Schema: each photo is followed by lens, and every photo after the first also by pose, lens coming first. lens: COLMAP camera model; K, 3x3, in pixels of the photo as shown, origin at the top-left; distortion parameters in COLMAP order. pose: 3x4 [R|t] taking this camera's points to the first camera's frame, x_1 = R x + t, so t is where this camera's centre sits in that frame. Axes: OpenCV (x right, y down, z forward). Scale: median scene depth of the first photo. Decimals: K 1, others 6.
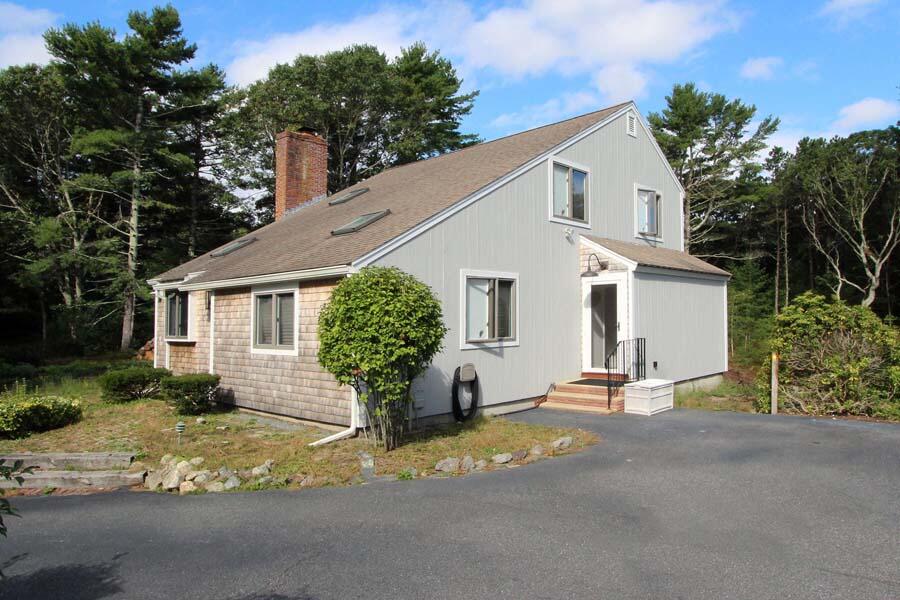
lens RADIAL K [[604.3, 0, 450.0], [0, 604.3, 336.4], [0, 0, 1]] dist [-0.007459, -0.003740]
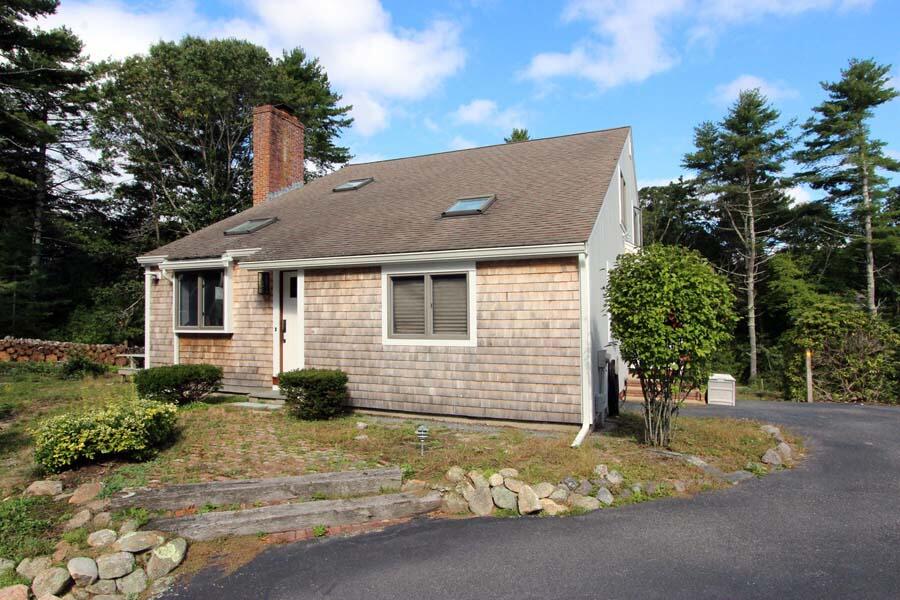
lens RADIAL K [[545.3, 0, 448.2], [0, 545.3, 347.8], [0, 0, 1]] dist [-0.002532, 0.000370]
pose [[0.944337, 0.011096, 0.328792, -0.453025], [-0.012772, 0.999914, 0.002938, 0.026523], [-0.328731, -0.006974, 0.944398, 0.224608]]
